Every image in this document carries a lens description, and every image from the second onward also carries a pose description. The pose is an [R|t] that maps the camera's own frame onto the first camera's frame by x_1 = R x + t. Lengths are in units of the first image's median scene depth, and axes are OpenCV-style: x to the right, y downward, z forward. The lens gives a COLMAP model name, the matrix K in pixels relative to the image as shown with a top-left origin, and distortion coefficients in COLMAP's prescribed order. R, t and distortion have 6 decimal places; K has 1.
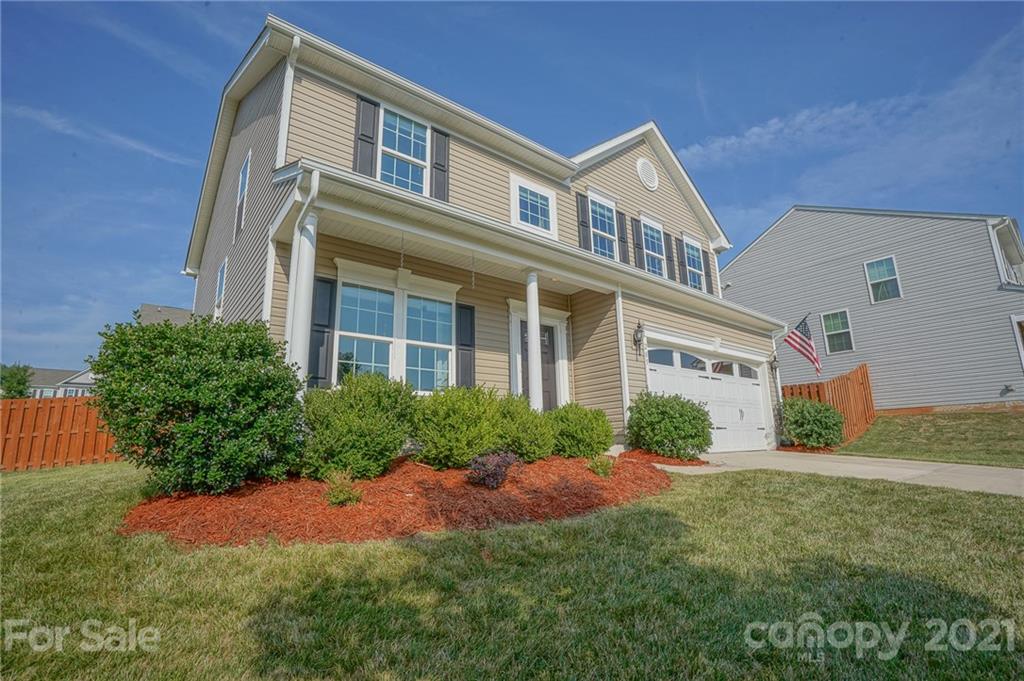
lens RADIAL K [[474.8, 0, 510.6], [0, 474.8, 345.9], [0, 0, 1]] dist [-0.057982, 0.017577]
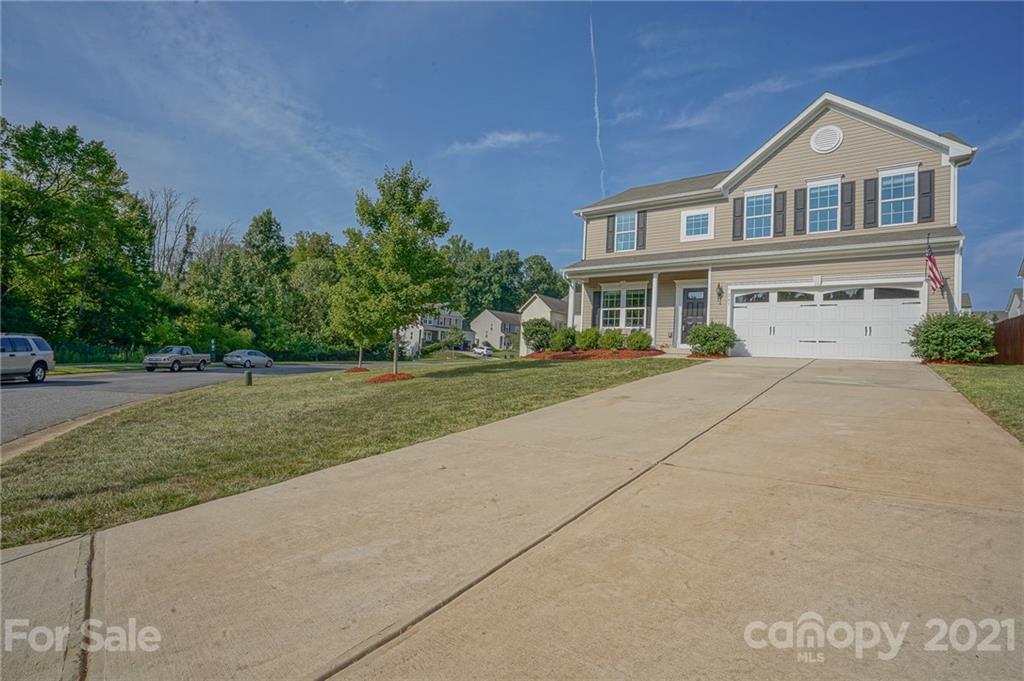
lens RADIAL K [[486.0, 0, 520.0], [0, 486.0, 346.3], [0, 0, 1]] dist [-0.036582, 0.018075]
pose [[0.265357, -0.004751, -0.964138, 1.535717], [0.140930, 0.989439, 0.033912, 0.016217], [0.953795, -0.144875, 0.263224, -0.205823]]
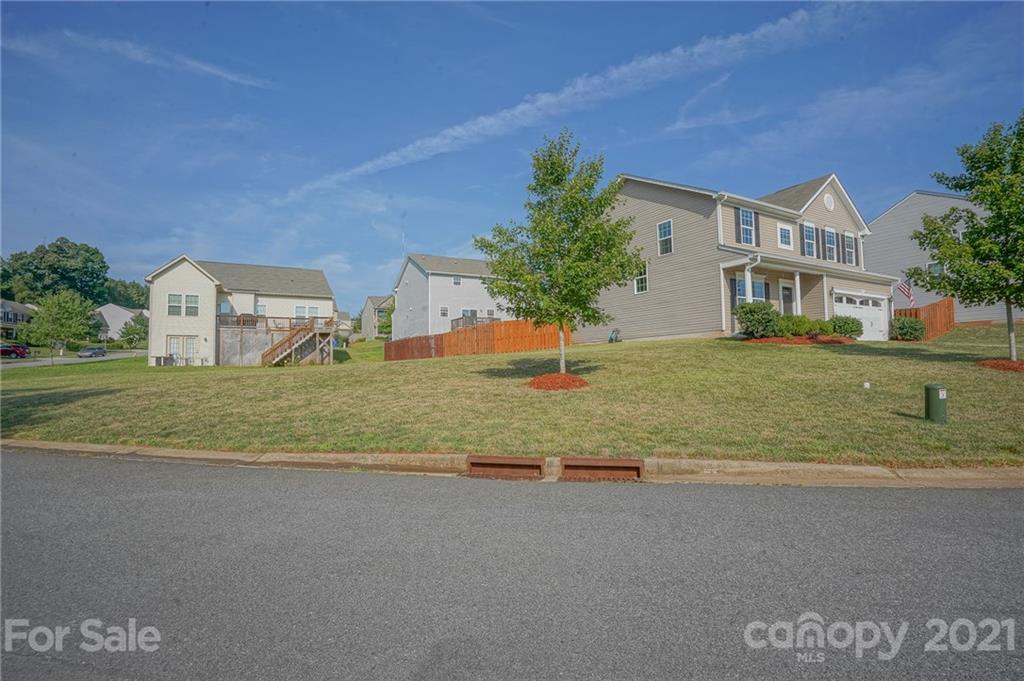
lens RADIAL K [[486.0, 0, 520.0], [0, 486.0, 346.3], [0, 0, 1]] dist [-0.036582, 0.018075]
pose [[0.989760, -0.003533, -0.142695, -0.831675], [0.027559, 0.985613, 0.166755, -0.172324], [0.140053, -0.168981, 0.975618, -1.458481]]
